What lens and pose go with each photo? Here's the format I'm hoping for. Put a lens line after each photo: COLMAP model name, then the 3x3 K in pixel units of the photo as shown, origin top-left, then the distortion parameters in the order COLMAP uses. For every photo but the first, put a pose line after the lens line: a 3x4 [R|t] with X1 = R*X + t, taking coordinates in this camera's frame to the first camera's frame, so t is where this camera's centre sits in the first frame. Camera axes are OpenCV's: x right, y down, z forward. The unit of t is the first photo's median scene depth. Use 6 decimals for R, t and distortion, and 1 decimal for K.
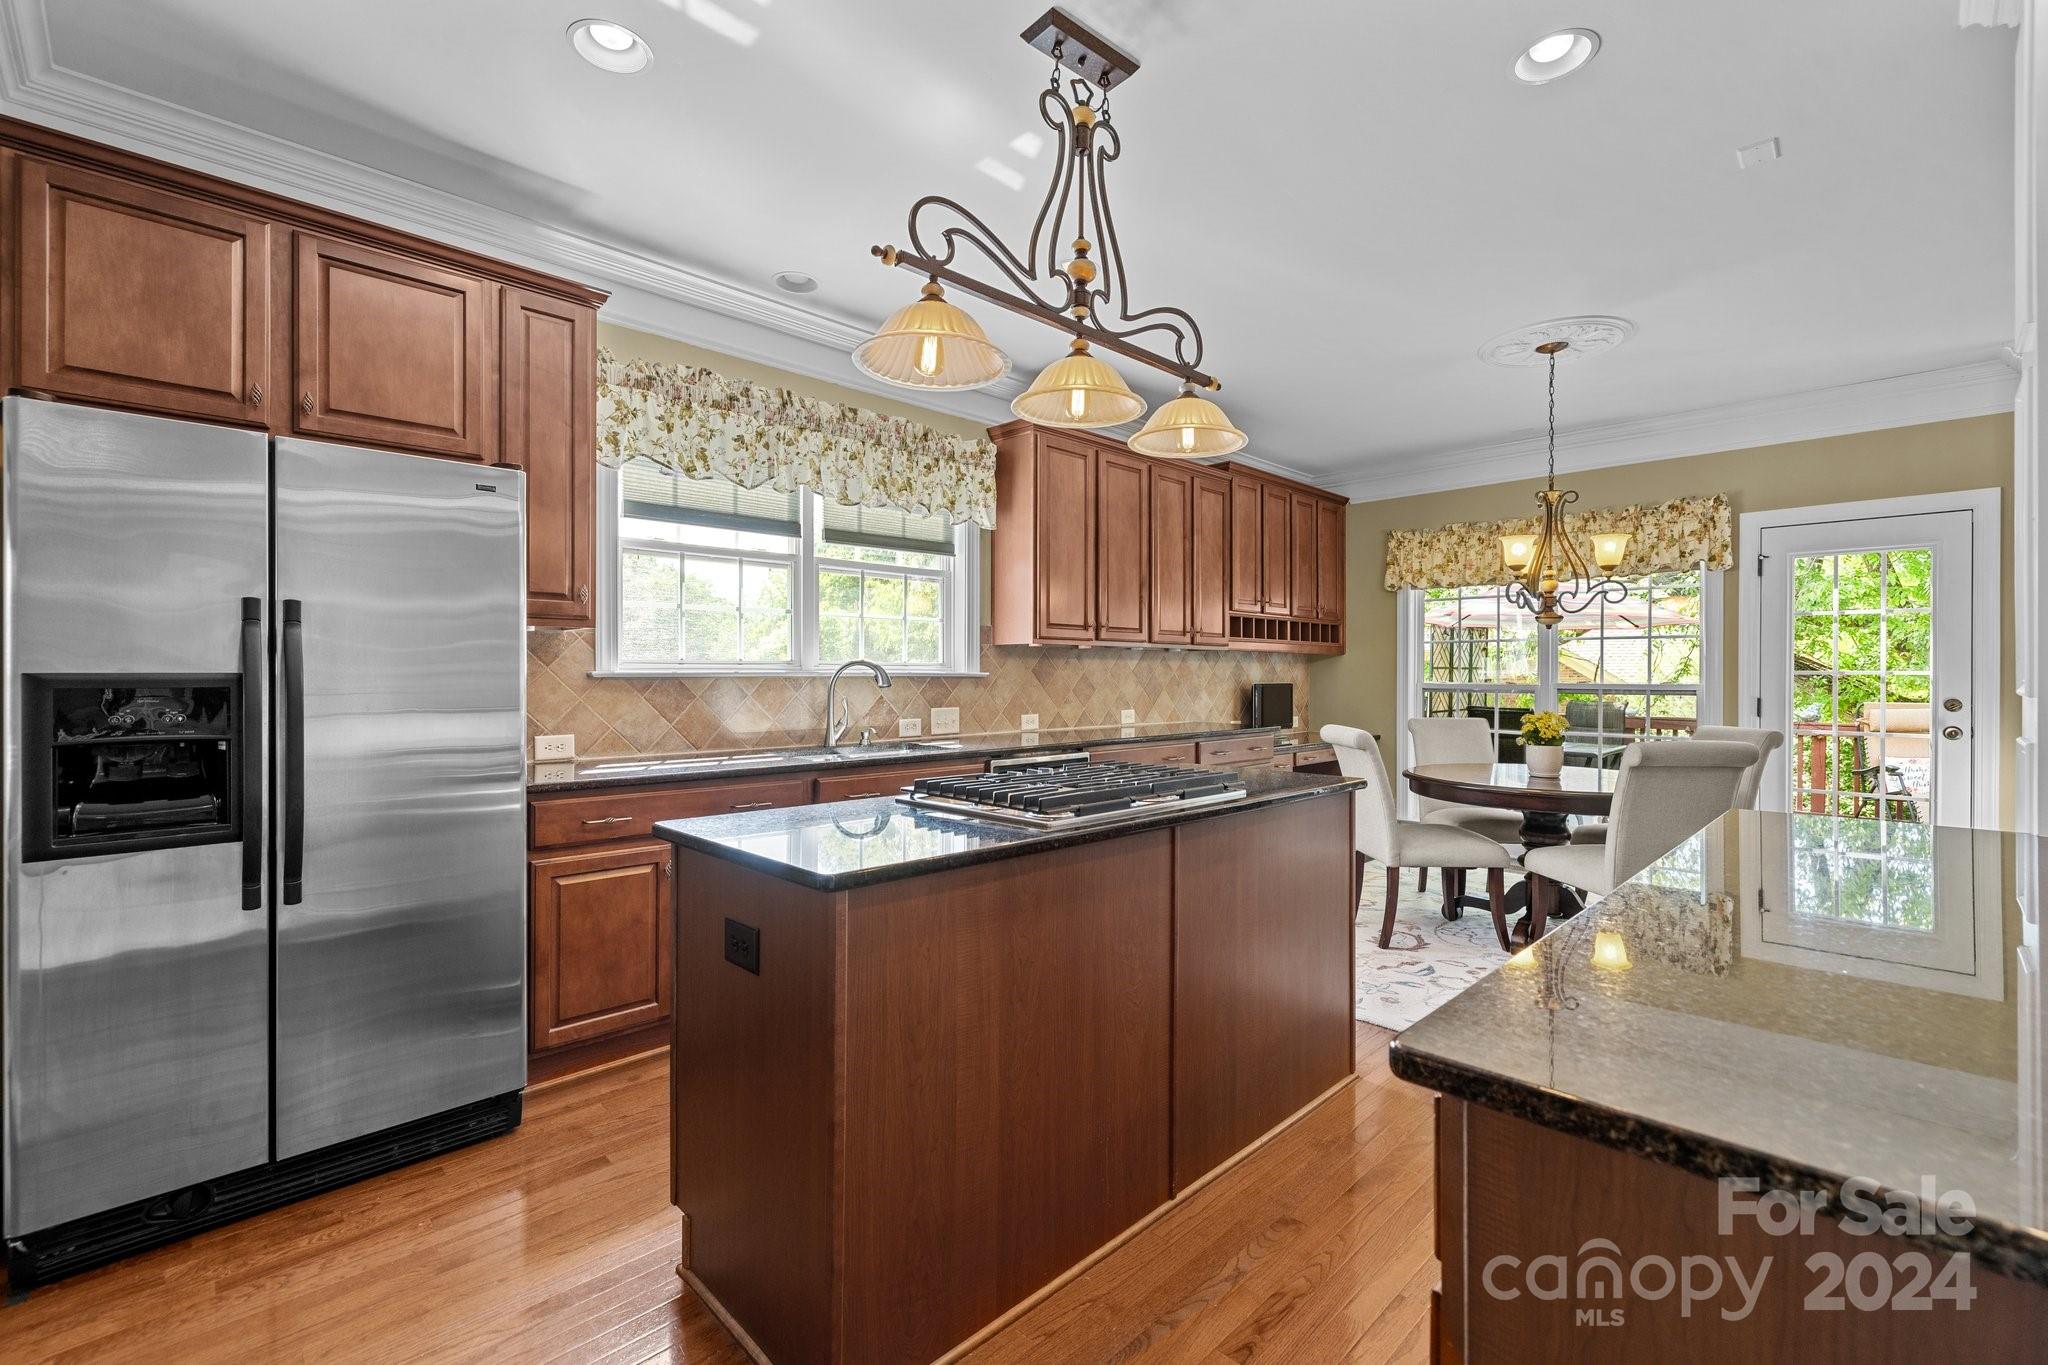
lens RADIAL K [[881.1, 0, 1013.8], [0, 881.1, 672.6], [0, 0, 1]] dist [0.002623, 0.001779]
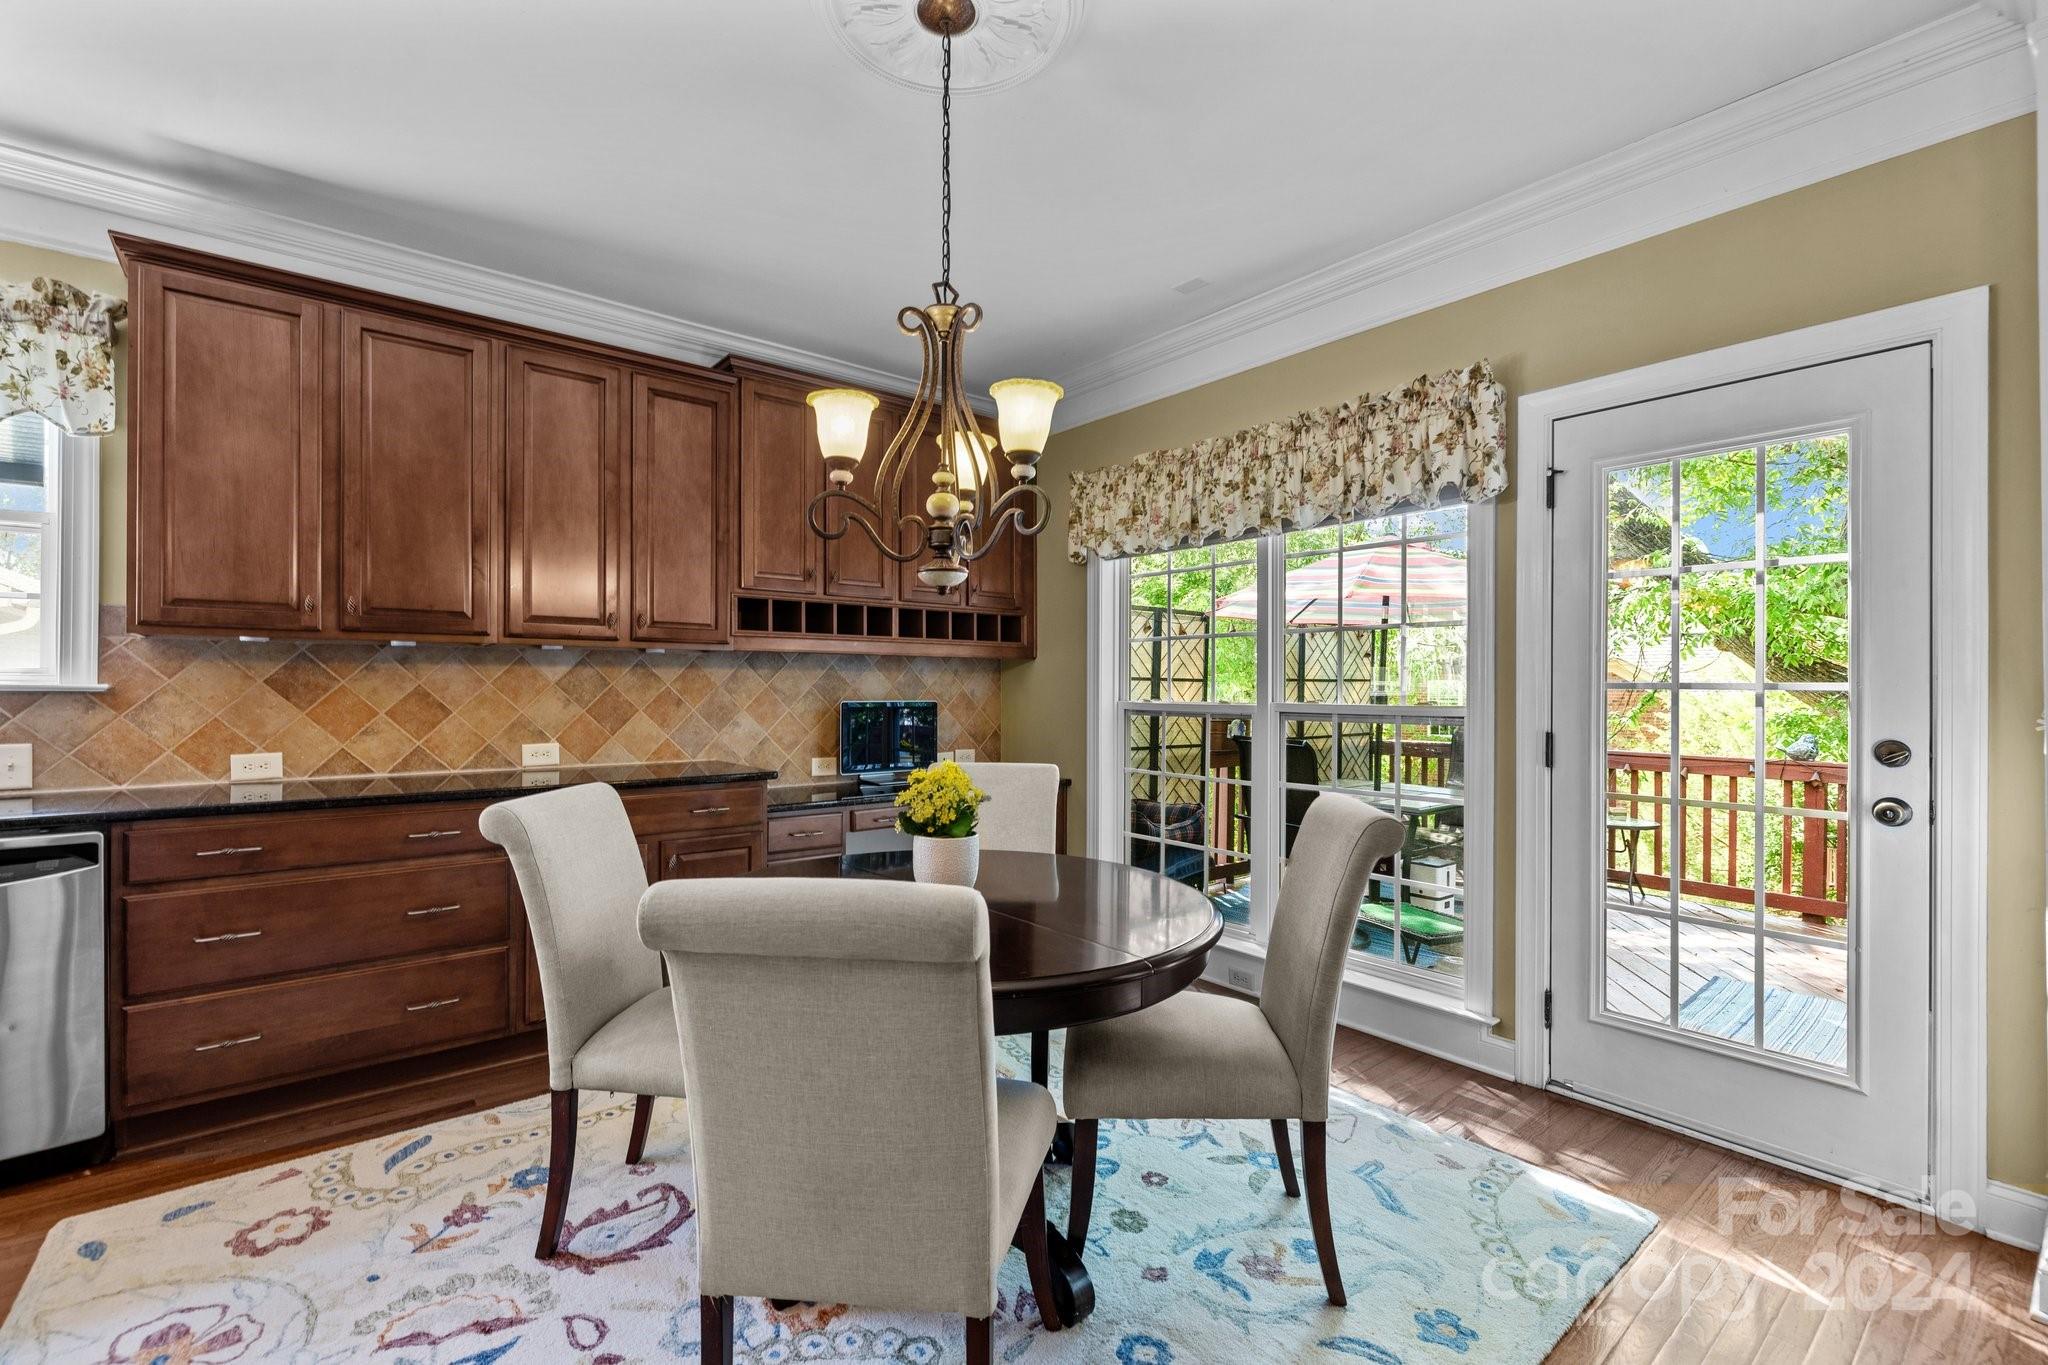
lens RADIAL K [[881.1, 0, 1007.0], [0, 881.1, 683.5], [0, 0, 1]] dist [0.002623, 0.001779]
pose [[0.995190, 0.000332, -0.097965, 0.711016], [-0.000780, 0.999989, -0.004538, 0.001905], [0.097962, 0.004593, 0.995180, 0.538216]]
